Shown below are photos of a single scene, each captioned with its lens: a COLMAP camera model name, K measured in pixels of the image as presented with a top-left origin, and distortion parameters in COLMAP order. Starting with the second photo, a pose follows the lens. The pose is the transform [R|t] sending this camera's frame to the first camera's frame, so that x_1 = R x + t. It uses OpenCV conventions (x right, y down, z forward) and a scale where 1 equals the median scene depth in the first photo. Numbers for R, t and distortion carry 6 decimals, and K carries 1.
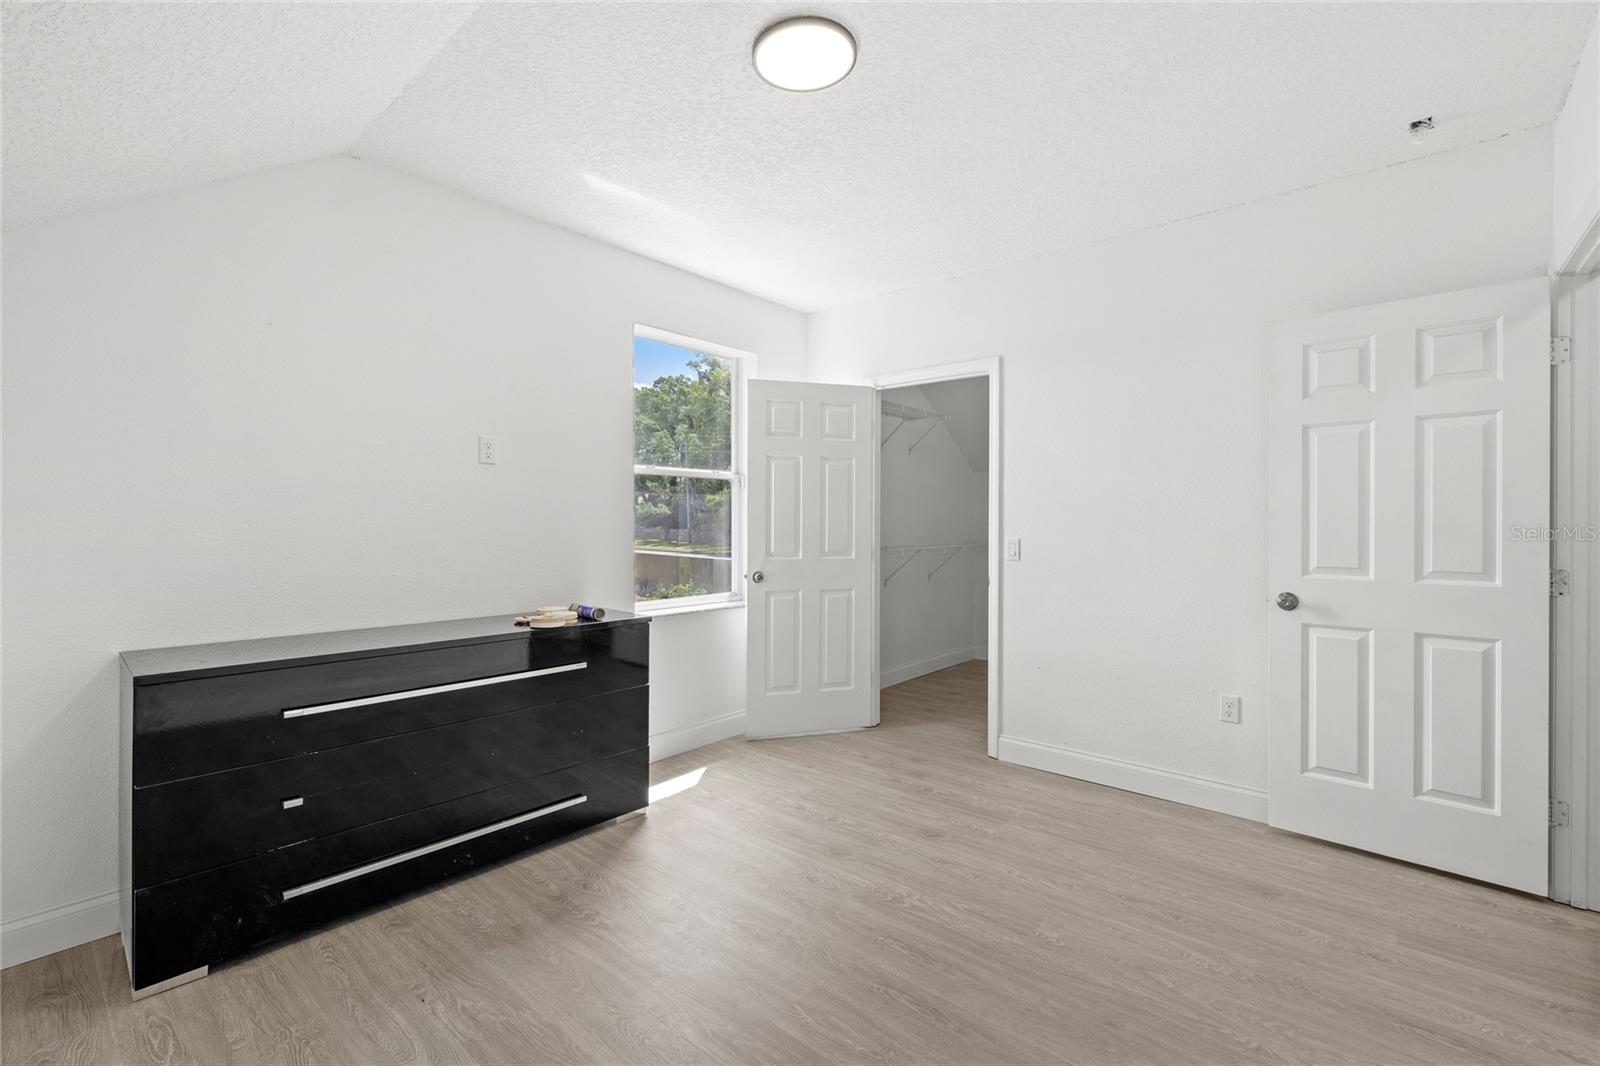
lens RADIAL K [[682.7, 0, 791.7], [0, 682.7, 525.8], [0, 0, 1]] dist [0.001490, 0.000119]
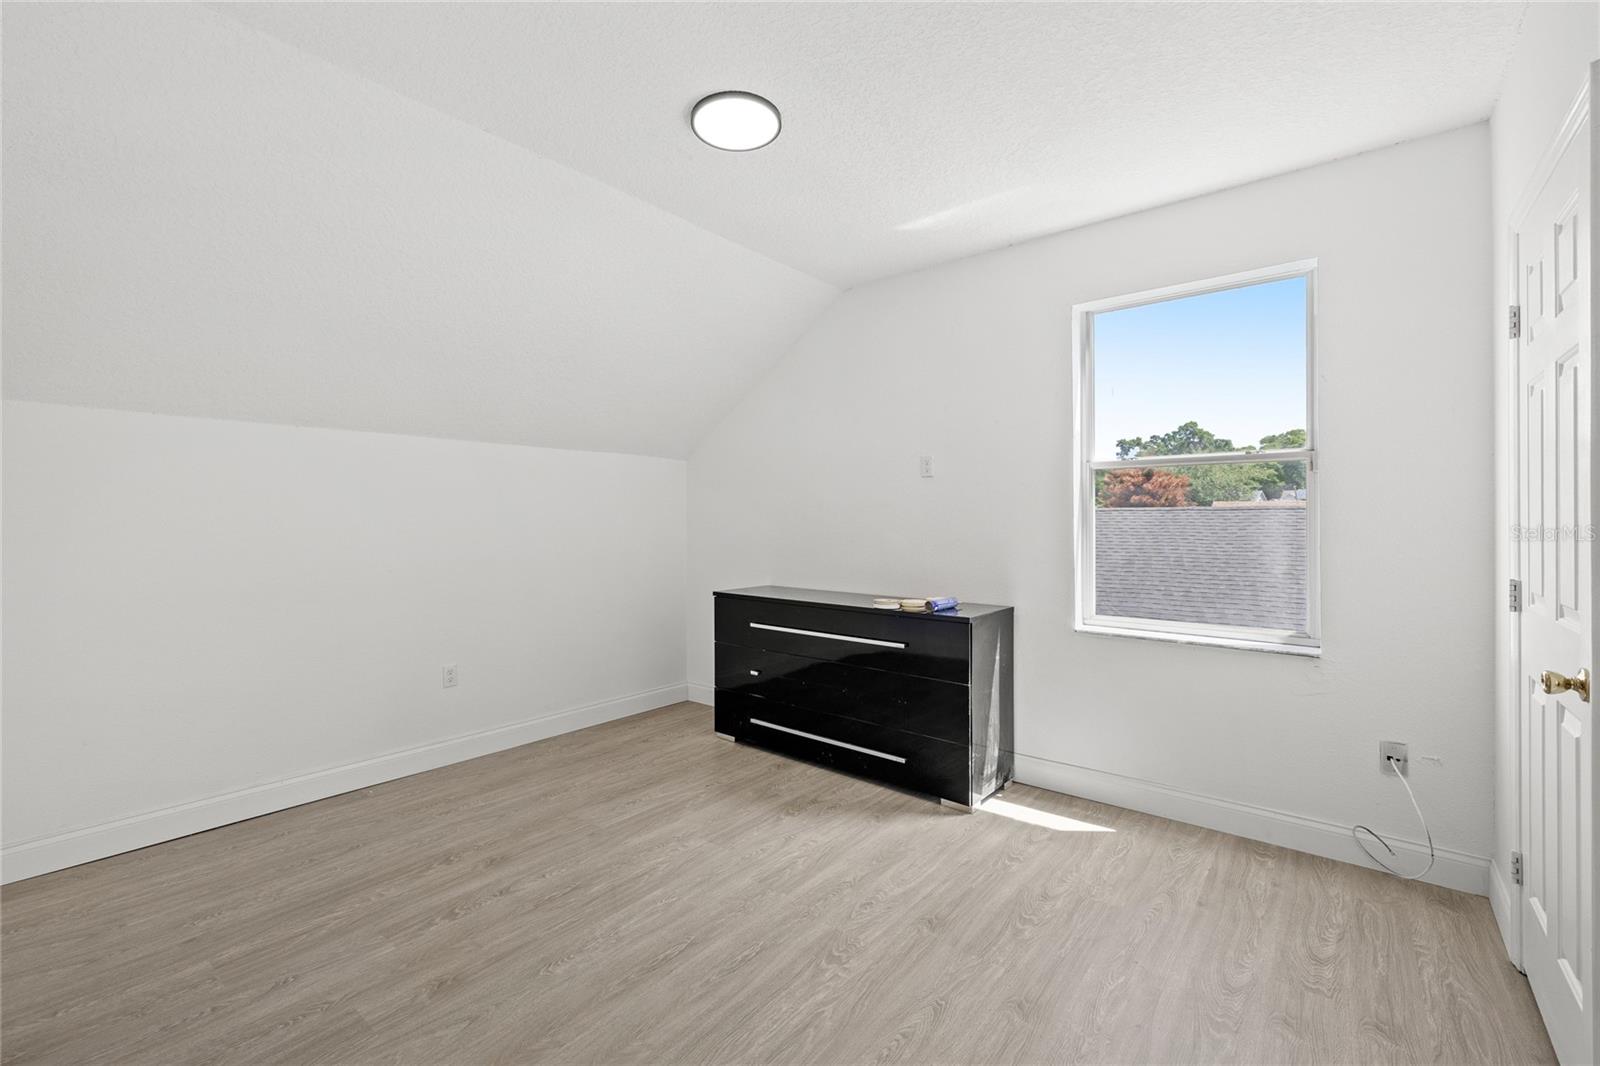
lens RADIAL K [[682.7, 0, 791.7], [0, 682.7, 525.8], [0, 0, 1]] dist [0.001490, 0.000119]
pose [[0.036852, 0.001377, -0.999320, 1.013404], [-0.006585, 0.999978, 0.001135, -0.001648], [0.999299, 0.006539, 0.036860, 0.908953]]
